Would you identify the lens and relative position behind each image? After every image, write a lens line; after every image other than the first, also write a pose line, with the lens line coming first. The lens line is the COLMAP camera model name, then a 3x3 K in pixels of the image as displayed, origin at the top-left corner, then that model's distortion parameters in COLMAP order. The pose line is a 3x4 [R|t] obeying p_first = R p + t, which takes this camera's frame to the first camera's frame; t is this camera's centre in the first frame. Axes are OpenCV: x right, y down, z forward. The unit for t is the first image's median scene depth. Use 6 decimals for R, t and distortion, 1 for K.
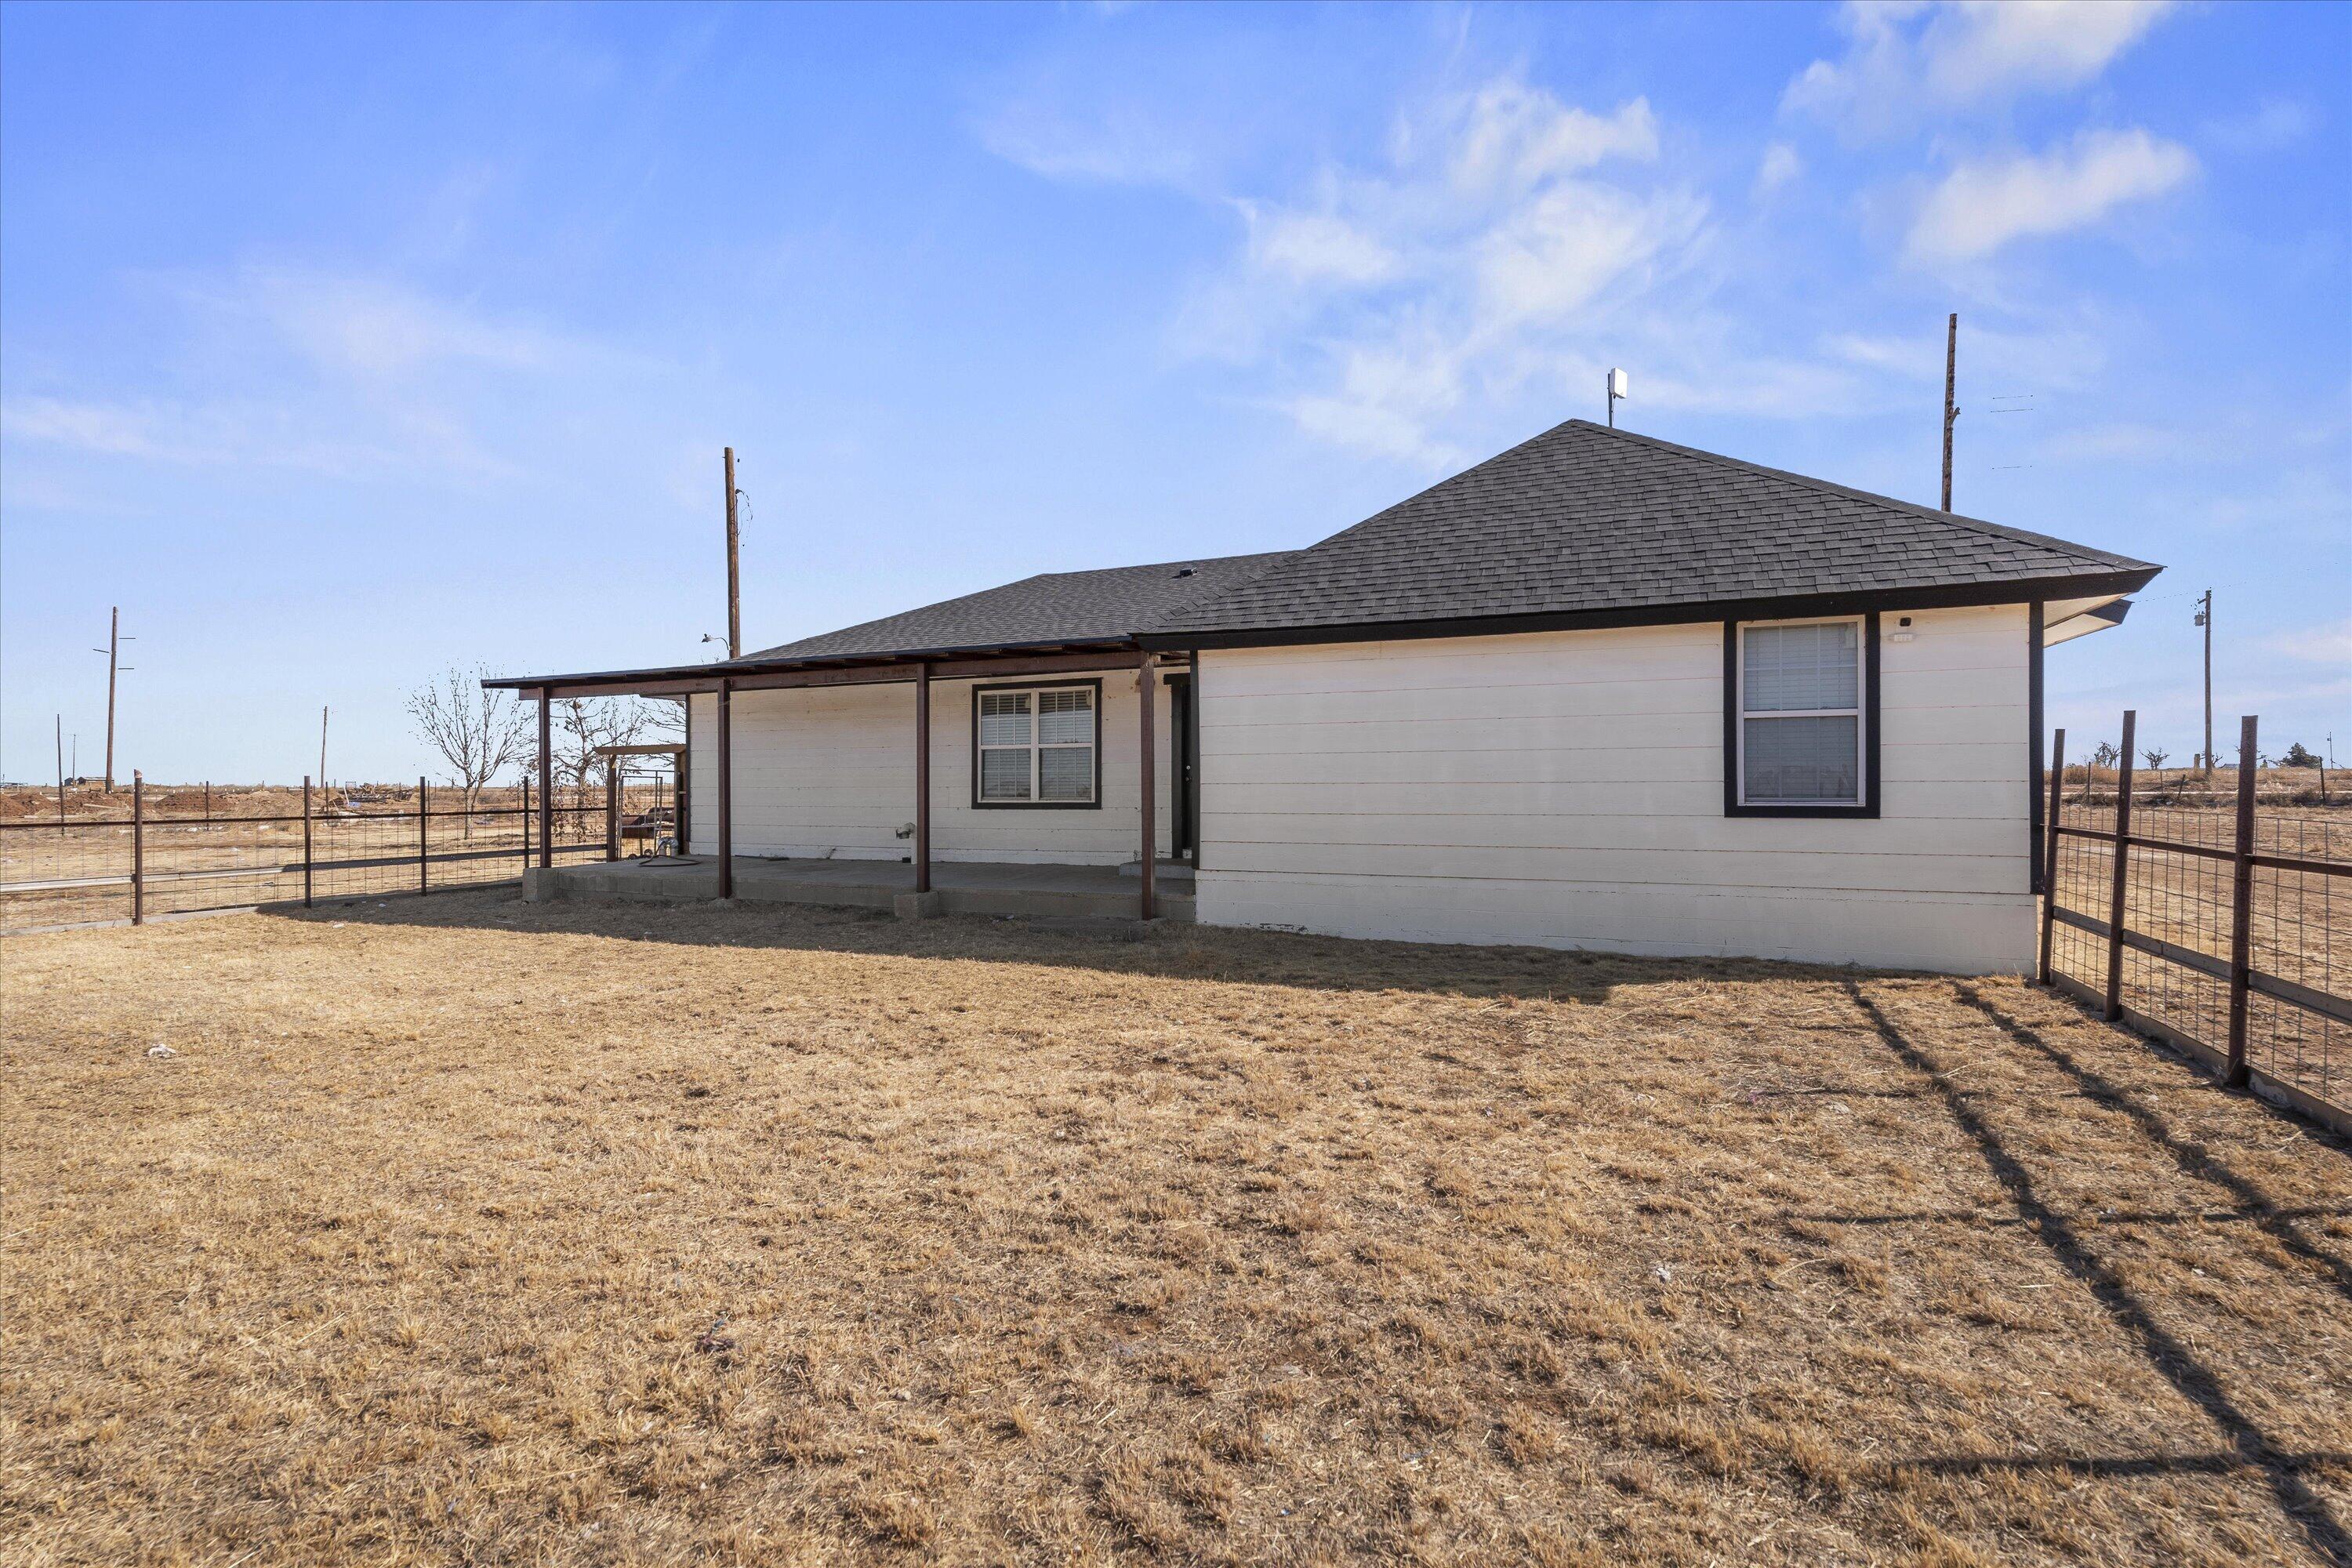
lens RADIAL K [[1104.6, 0, 1163.1], [0, 1104.6, 789.0], [0, 0, 1]] dist [0.004931, 0.000162]
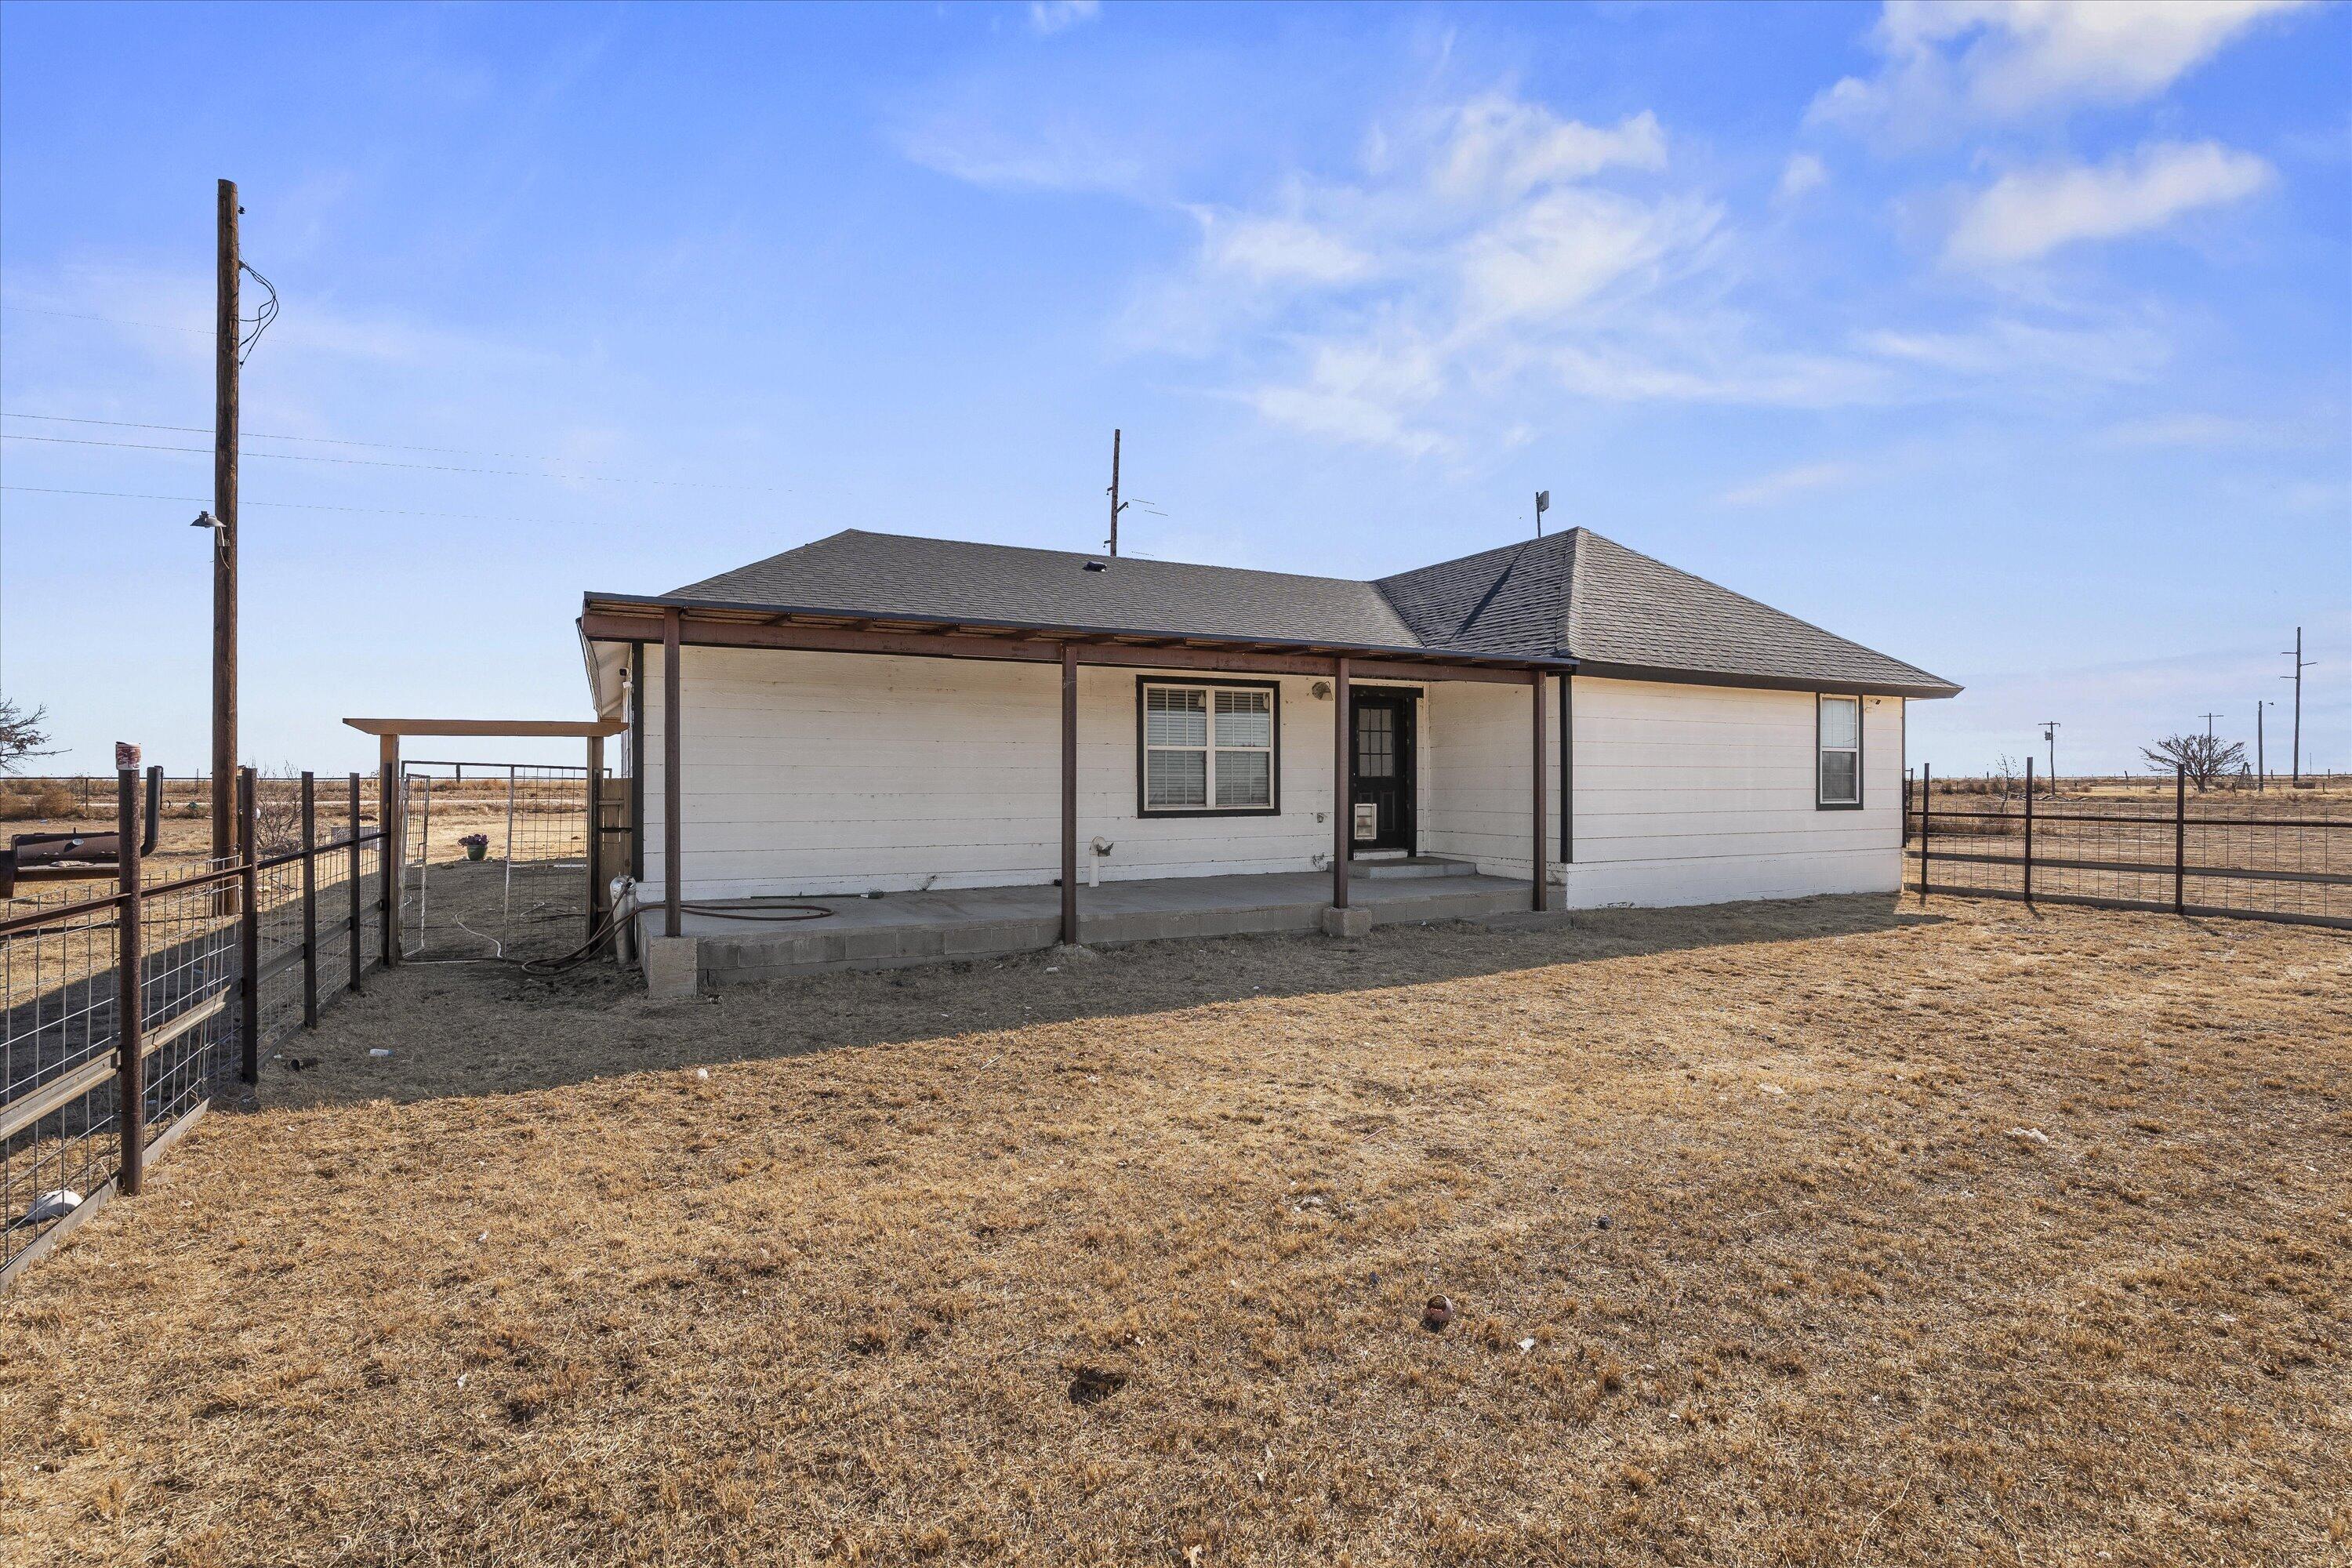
lens RADIAL K [[1104.6, 0, 1173.5], [0, 1104.6, 780.5], [0, 0, 1]] dist [0.004931, 0.000162]
pose [[0.616167, 0.006467, 0.787589, -0.861046], [0.001562, 0.999954, -0.009432, -0.003417], [-0.787614, 0.007041, 0.616129, 0.457526]]
